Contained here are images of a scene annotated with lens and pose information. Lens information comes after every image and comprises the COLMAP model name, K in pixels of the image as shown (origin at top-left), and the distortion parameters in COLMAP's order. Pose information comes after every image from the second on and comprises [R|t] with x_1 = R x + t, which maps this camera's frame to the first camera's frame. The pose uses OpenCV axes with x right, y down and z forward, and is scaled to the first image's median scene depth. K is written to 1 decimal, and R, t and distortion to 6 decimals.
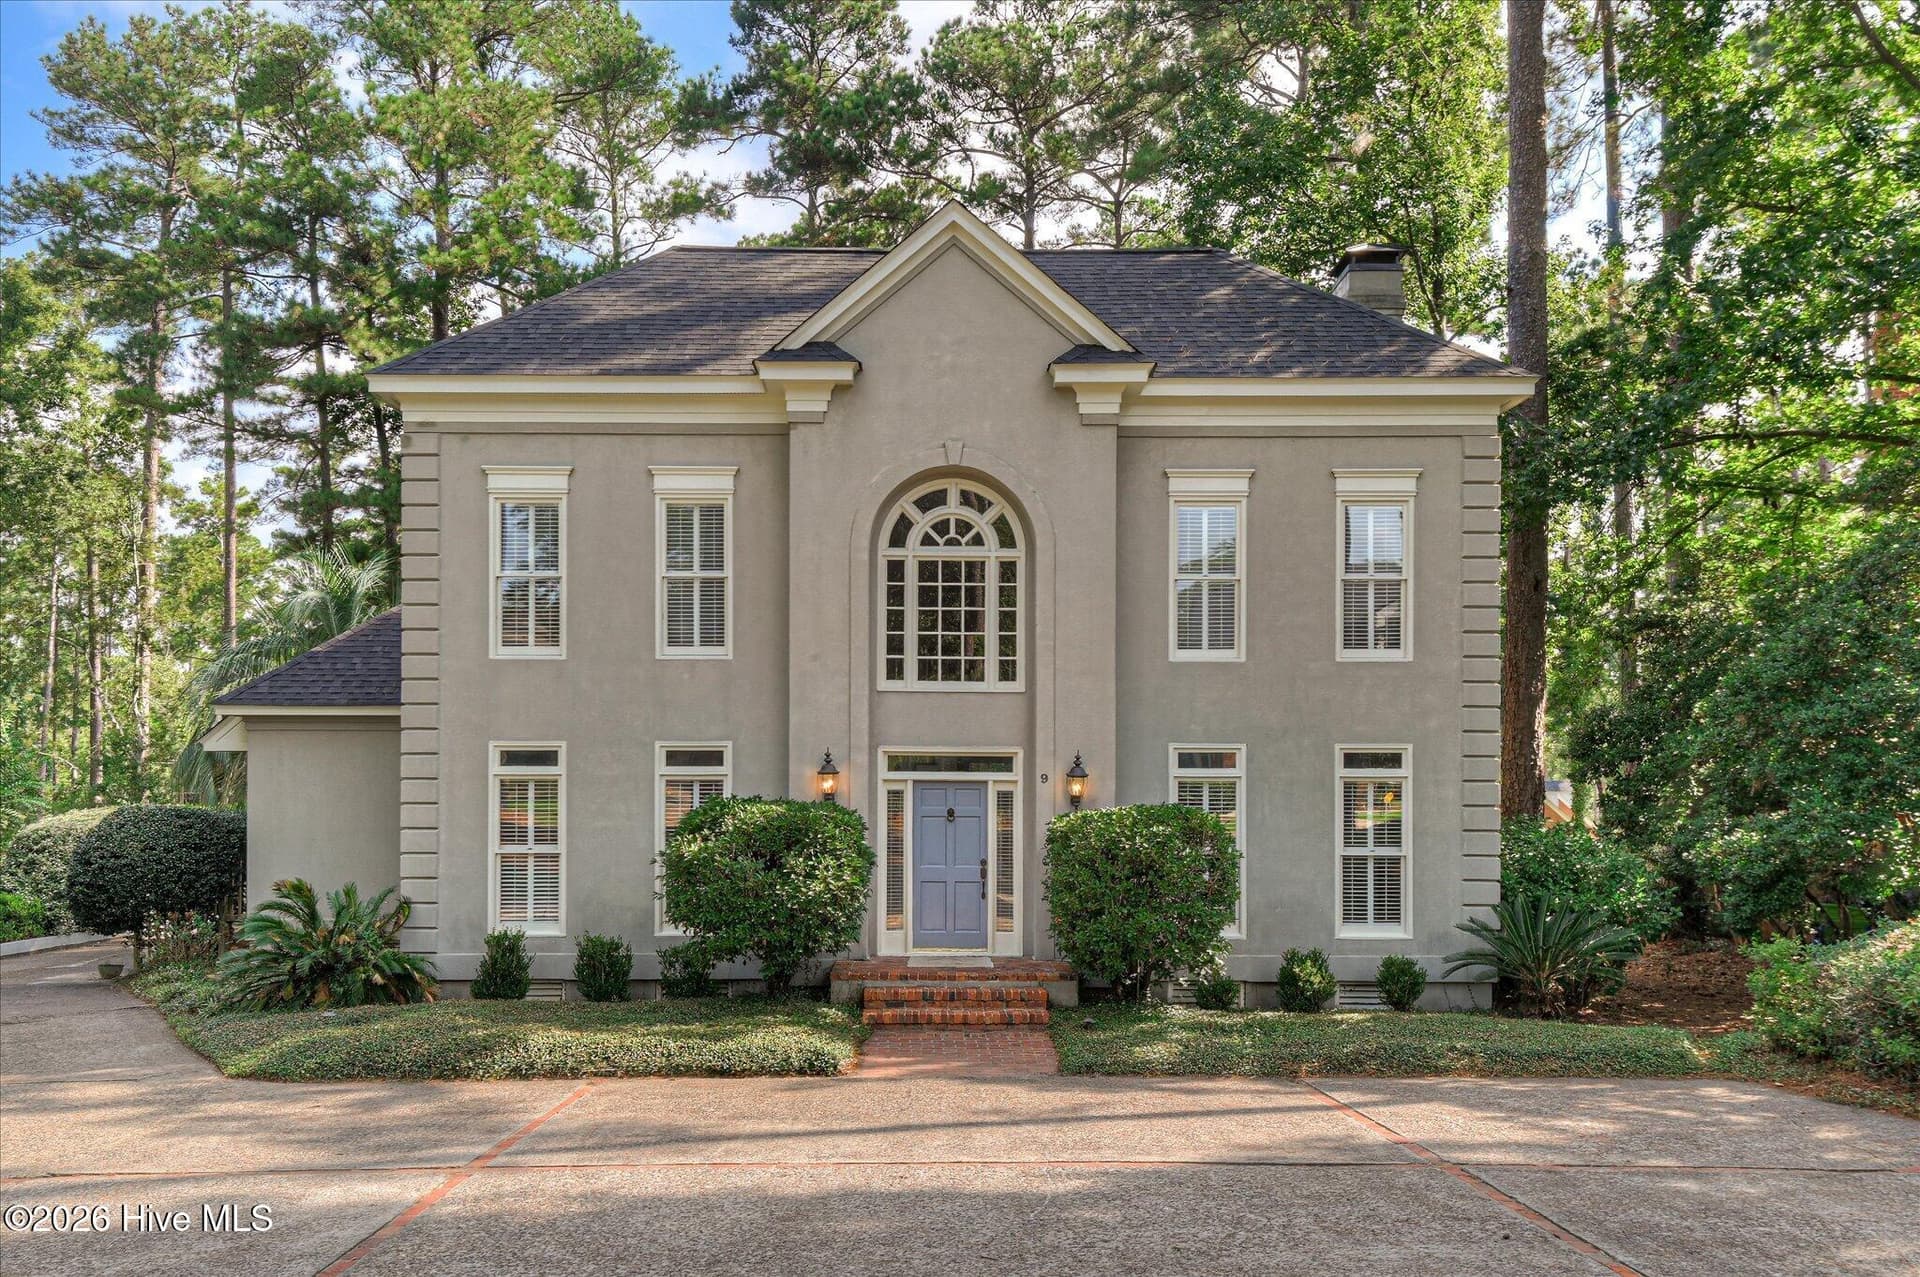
lens RADIAL K [[1896.6, 0, 925.8], [0, 1896.6, 791.0], [0, 0, 1]] dist [0.035211, -0.016307]
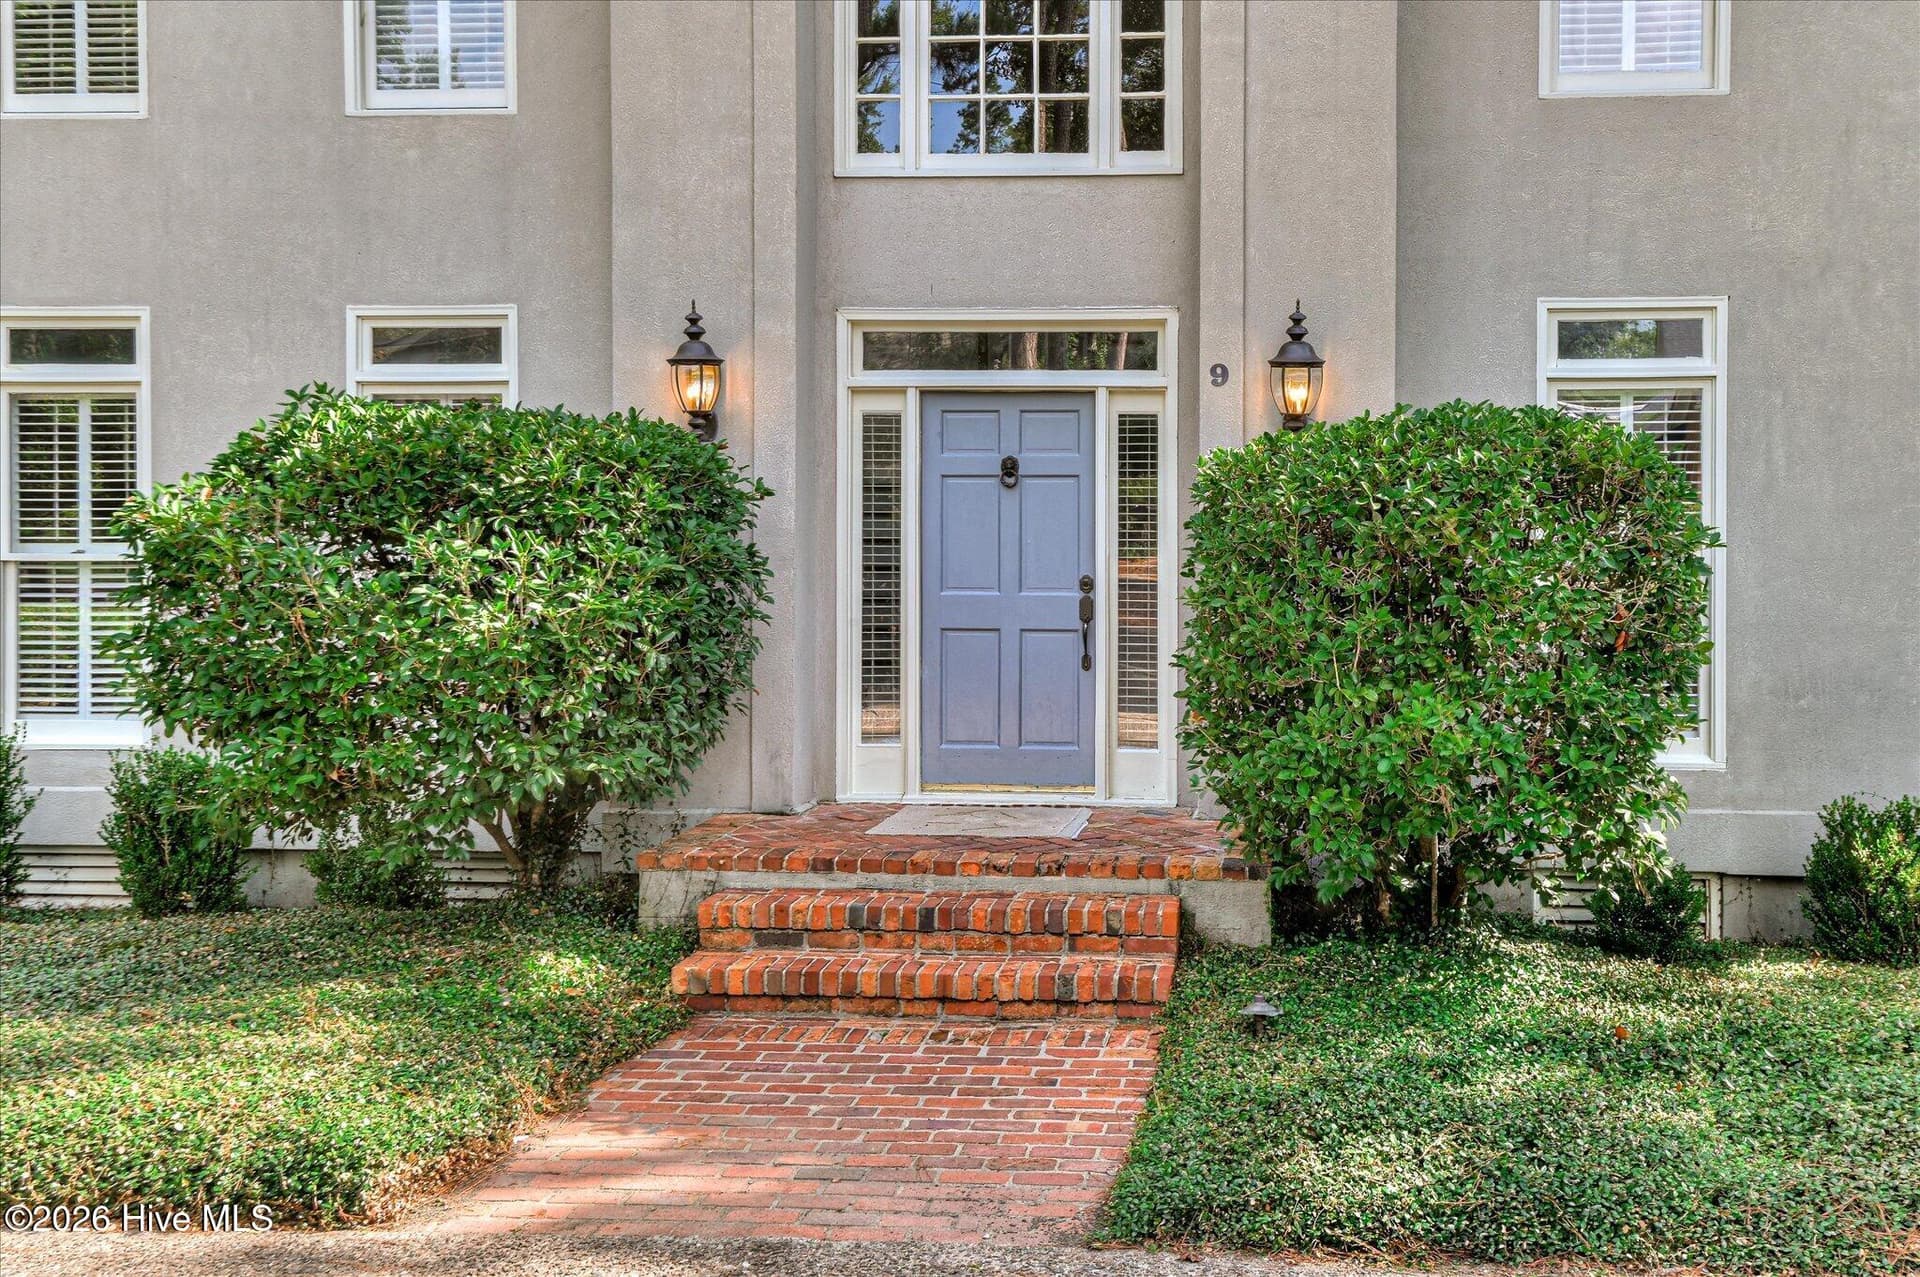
lens RADIAL K [[2113.5, 0, 1114.7], [0, 2113.5, 604.6], [0, 0, 1]] dist [0.066845, -0.003624]
pose [[0.994048, 0.002845, -0.108908, 0.088136], [-0.001623, 0.999935, 0.011304, 0.037158], [0.108933, -0.011060, 0.993988, 0.533627]]
